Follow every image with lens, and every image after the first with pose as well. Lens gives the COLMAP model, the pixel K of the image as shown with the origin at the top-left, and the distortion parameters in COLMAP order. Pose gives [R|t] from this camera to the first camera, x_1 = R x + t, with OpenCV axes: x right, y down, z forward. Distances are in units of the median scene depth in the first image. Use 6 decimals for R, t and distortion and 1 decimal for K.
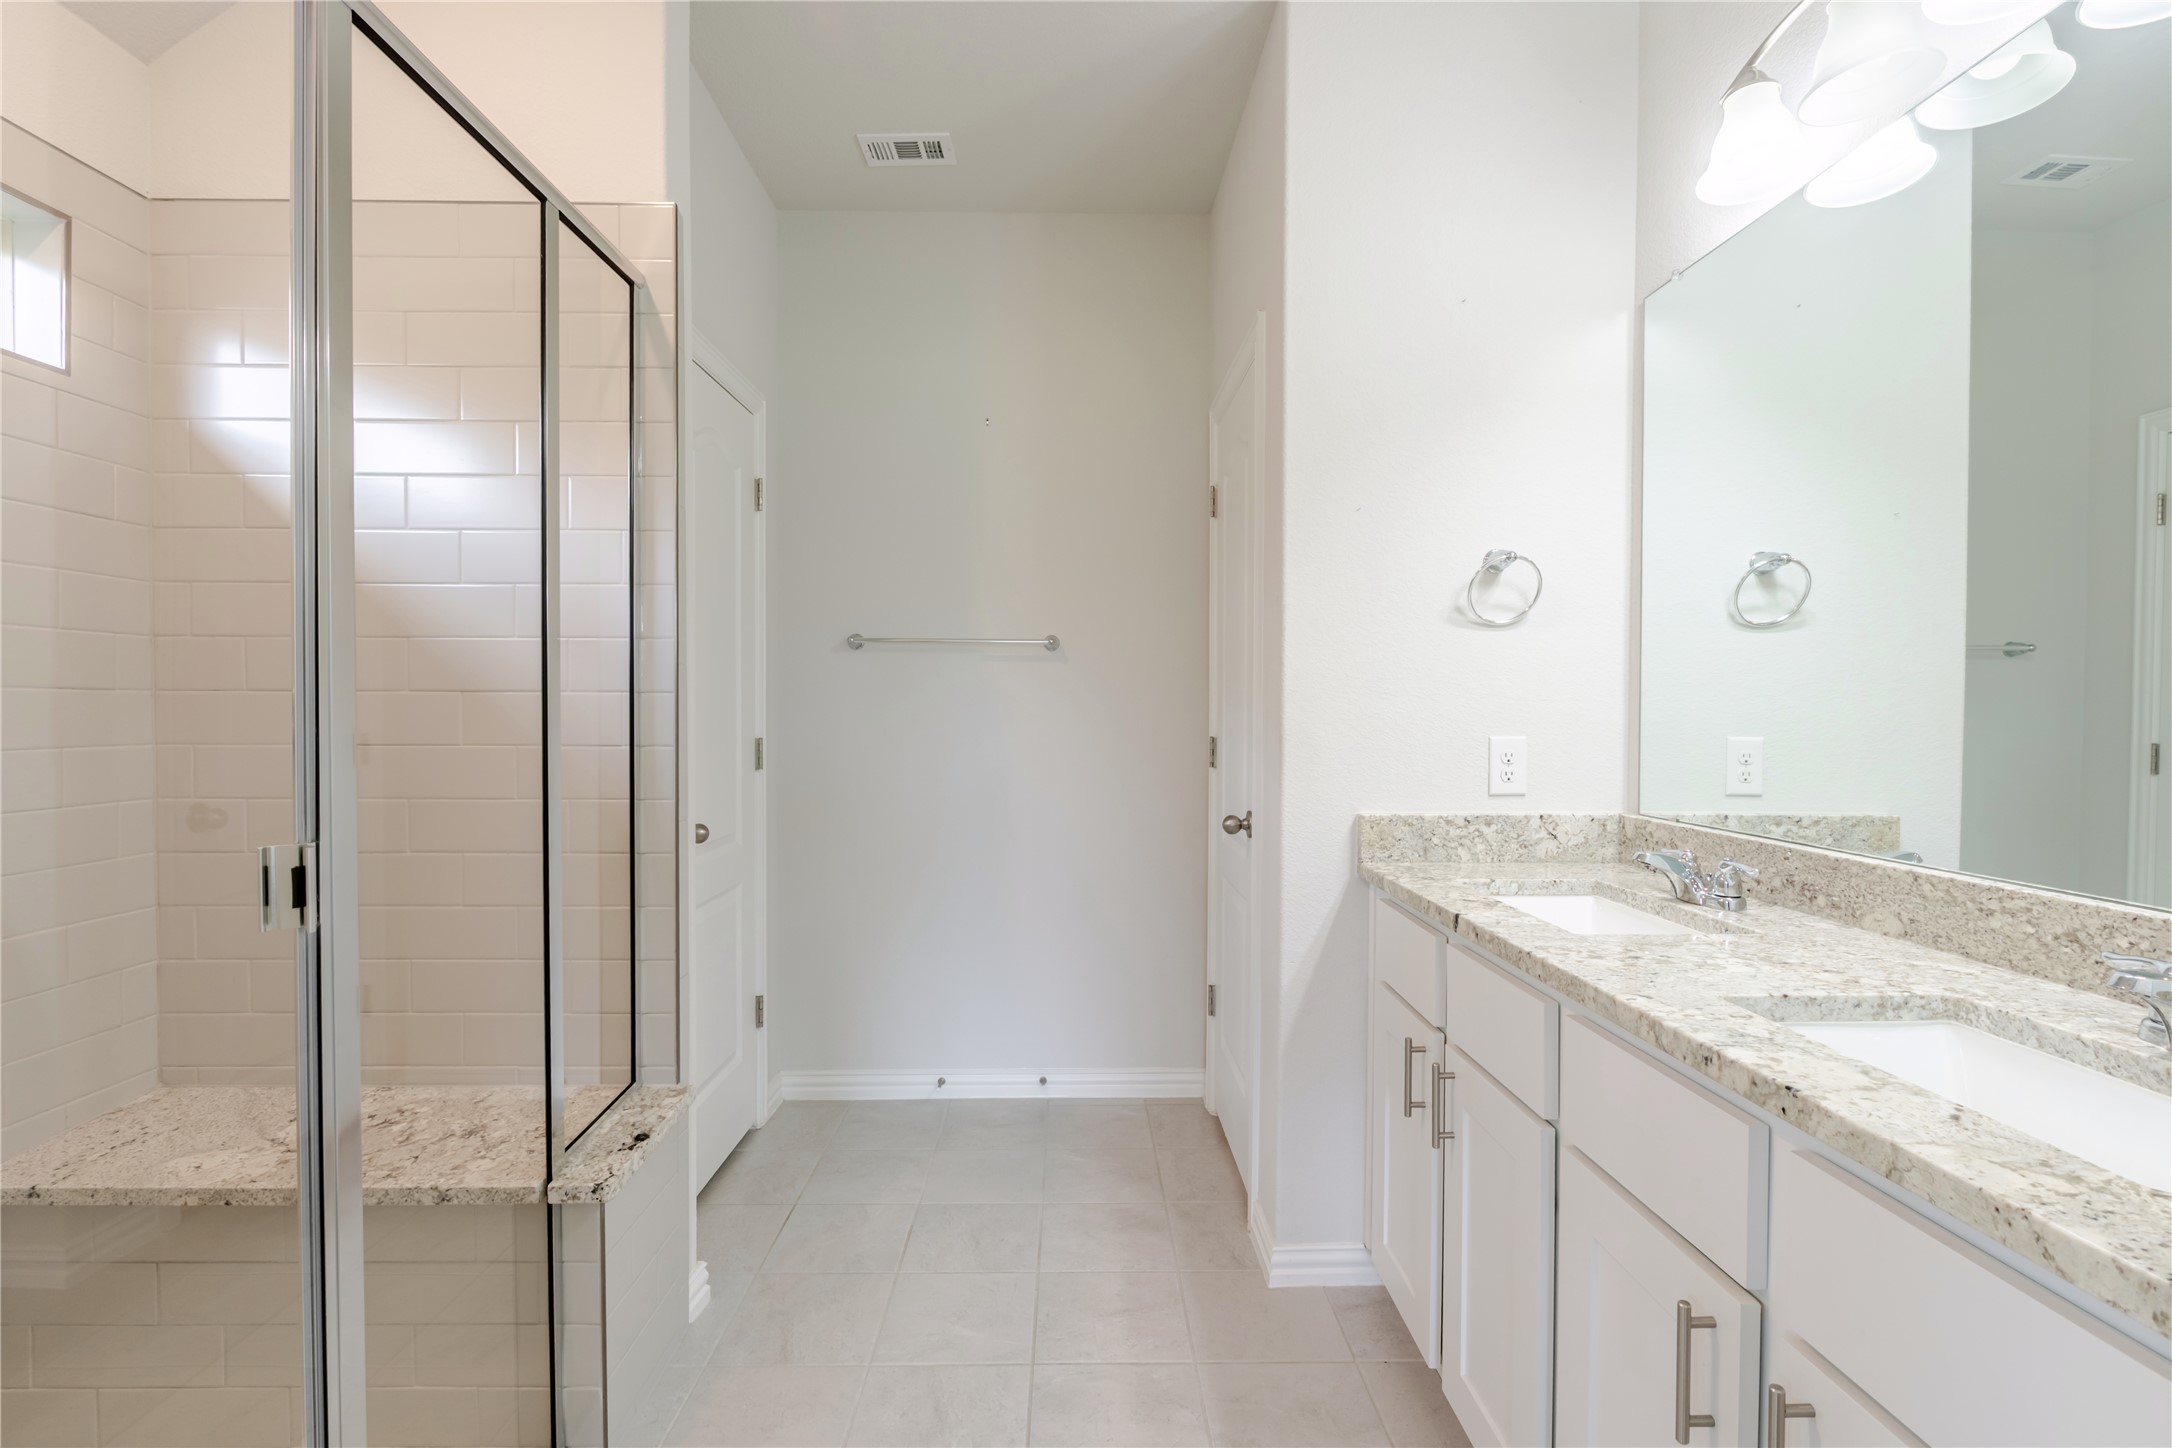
lens RADIAL K [[998.5, 0, 1088.8], [0, 998.5, 717.5], [0, 0, 1]] dist [-0.007104, -0.000508]
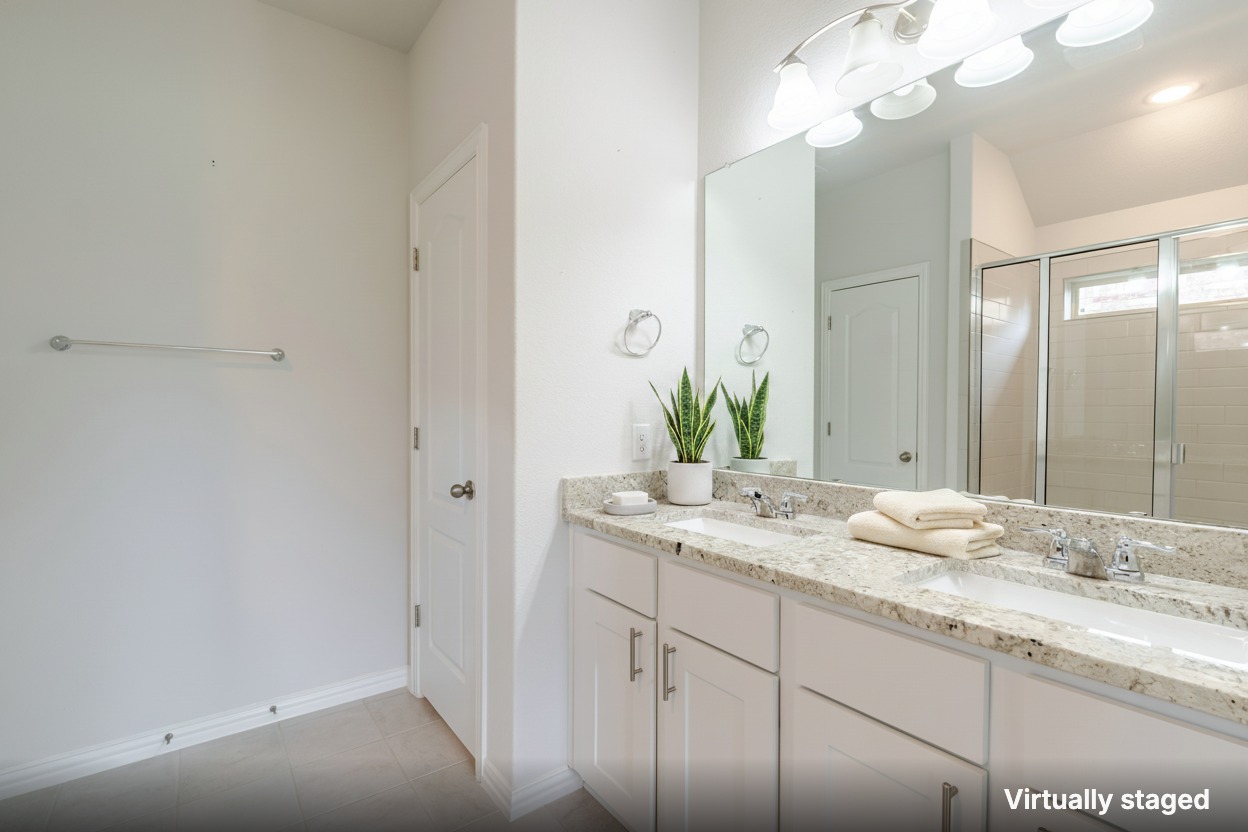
lens RADIAL K [[573.7, 0, 625.6], [0, 573.7, 412.2], [0, 0, 1]] dist [-0.007104, -0.000508]
pose [[0.811040, -0.004833, 0.584971, -0.187880], [0.005300, 0.999986, 0.000914, -0.001924], [-0.584967, 0.002359, 0.811054, 0.312316]]
